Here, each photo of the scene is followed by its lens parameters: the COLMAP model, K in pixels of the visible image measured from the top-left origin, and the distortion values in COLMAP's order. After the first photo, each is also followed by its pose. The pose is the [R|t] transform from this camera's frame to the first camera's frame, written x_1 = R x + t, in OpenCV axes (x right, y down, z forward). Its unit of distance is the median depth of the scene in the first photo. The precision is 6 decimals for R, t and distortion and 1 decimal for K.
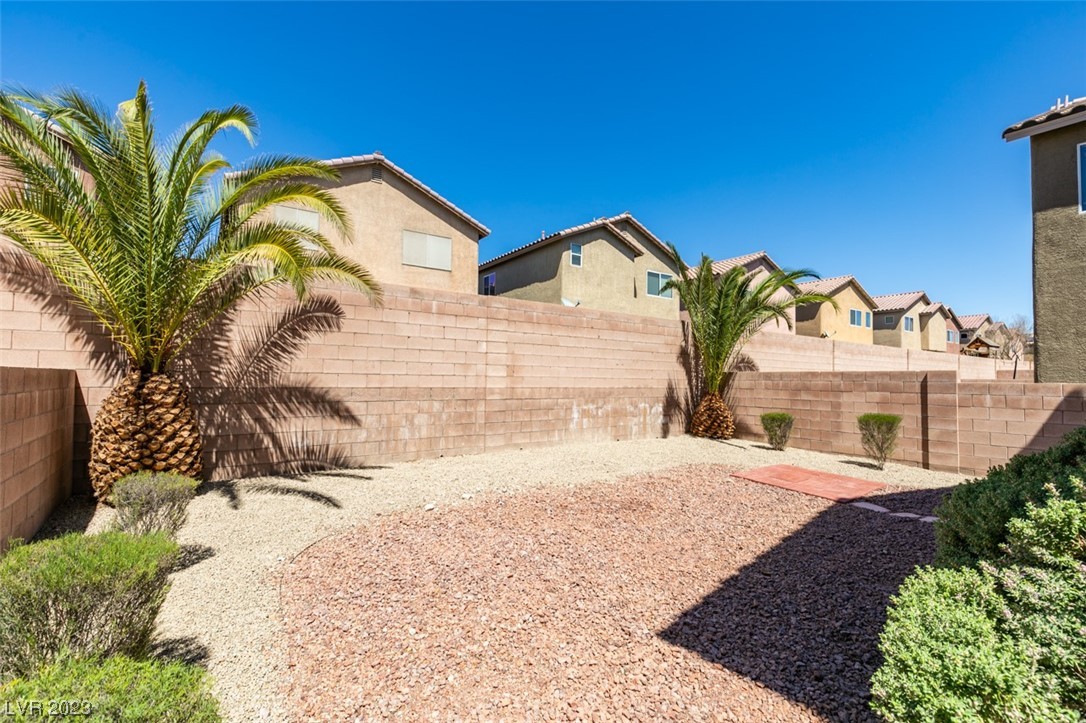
lens RADIAL K [[483.6, 0, 542.5], [0, 483.6, 364.9], [0, 0, 1]] dist [0.006343, -0.001290]
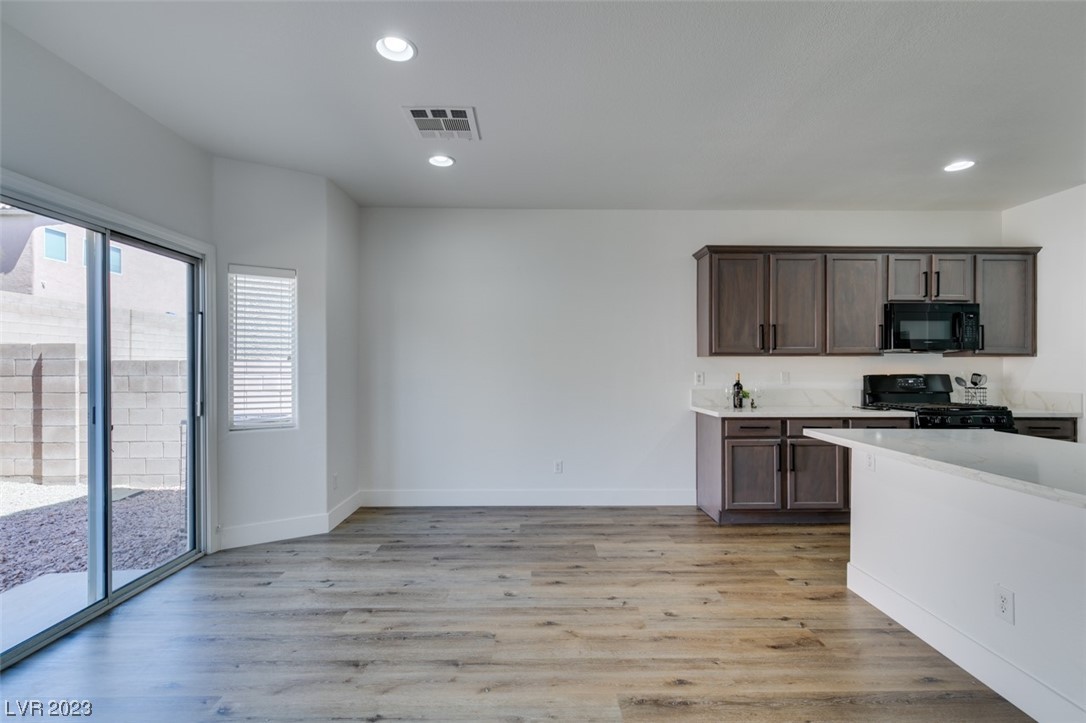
lens RADIAL K [[485.6, 0, 540.7], [0, 485.6, 364.9], [0, 0, 1]] dist [0.006691, -0.001747]
pose [[0.572624, -0.008019, 0.819779, 0.562262], [-0.021449, 0.999463, 0.024758, 0.008809], [-0.819538, -0.031760, 0.572144, 0.007627]]
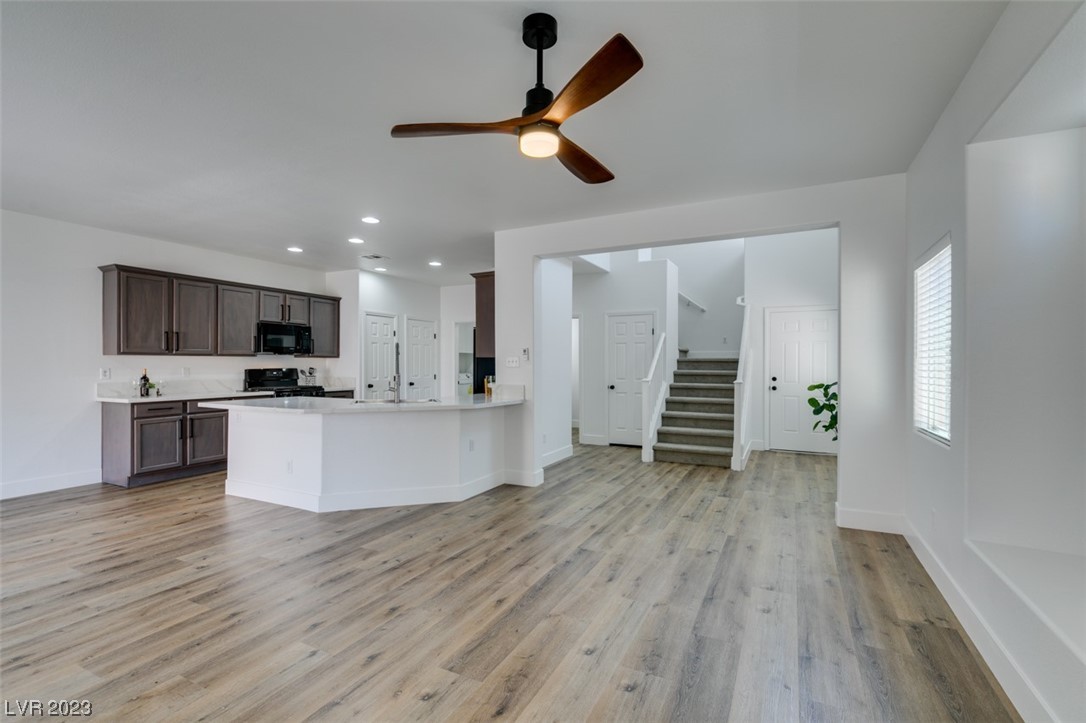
lens RADIAL K [[495.0, 0, 542.7], [0, 495.0, 364.2], [0, 0, 1]] dist [0.006631, -0.000659]
pose [[-0.459264, -0.013365, 0.888199, 0.304714], [-0.037550, 0.999285, -0.004379, 0.003644], [-0.887506, -0.035363, -0.459438, -0.030842]]
